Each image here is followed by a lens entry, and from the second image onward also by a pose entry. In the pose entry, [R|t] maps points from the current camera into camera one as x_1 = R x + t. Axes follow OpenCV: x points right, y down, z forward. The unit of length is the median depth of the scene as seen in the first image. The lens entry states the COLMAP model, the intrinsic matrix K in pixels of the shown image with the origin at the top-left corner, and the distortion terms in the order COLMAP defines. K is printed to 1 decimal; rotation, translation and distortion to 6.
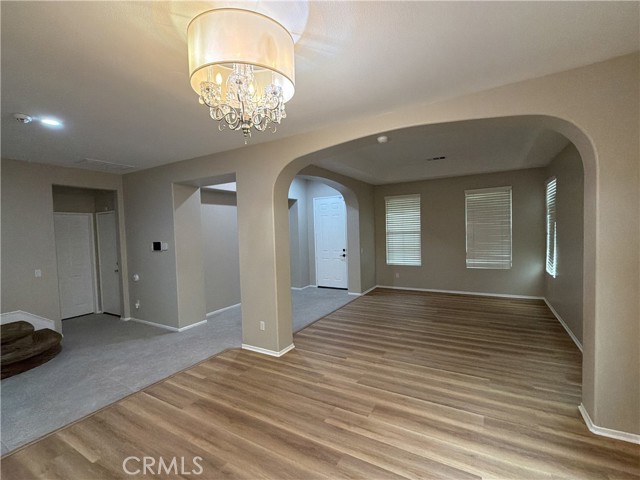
lens RADIAL K [[291.4, 0, 319.6], [0, 291.4, 242.1], [0, 0, 1]] dist [0.002730, -0.000895]
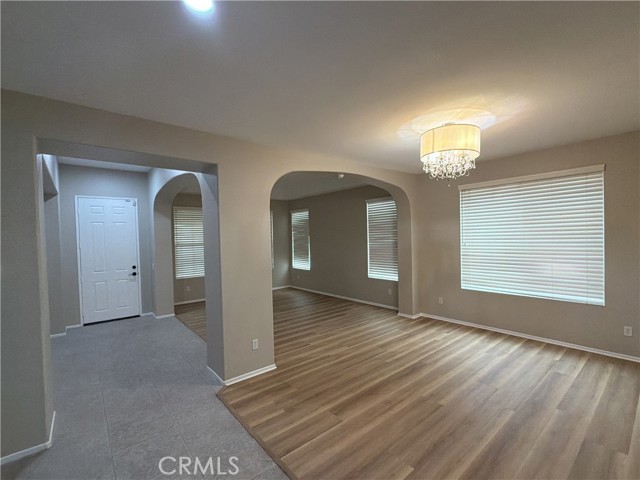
lens RADIAL K [[291.4, 0, 319.6], [0, 291.4, 242.1], [0, 0, 1]] dist [0.002730, -0.000895]
pose [[0.342691, 0.001784, 0.939446, -1.068642], [0.052337, 0.998409, -0.020988, 0.005103], [-0.937989, 0.056360, 0.342053, 0.547495]]
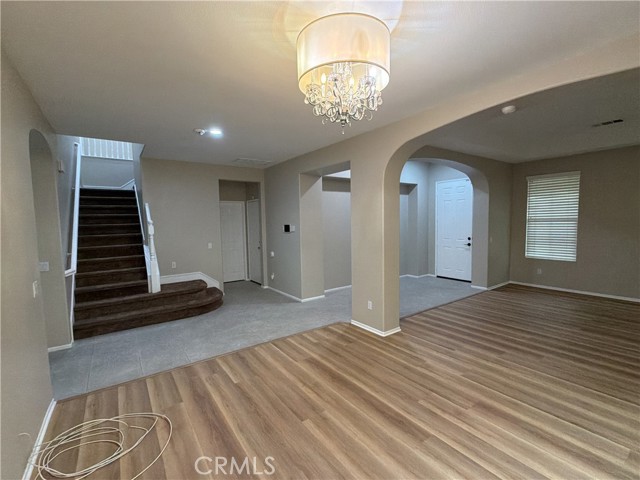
lens RADIAL K [[291.4, 0, 319.6], [0, 291.4, 242.1], [0, 0, 1]] dist [0.002730, -0.000895]
pose [[0.912057, 0.042976, -0.407804, 0.065282], [-0.025061, 0.998476, 0.049175, 0.011834], [0.409296, -0.034630, 0.911744, -0.033694]]
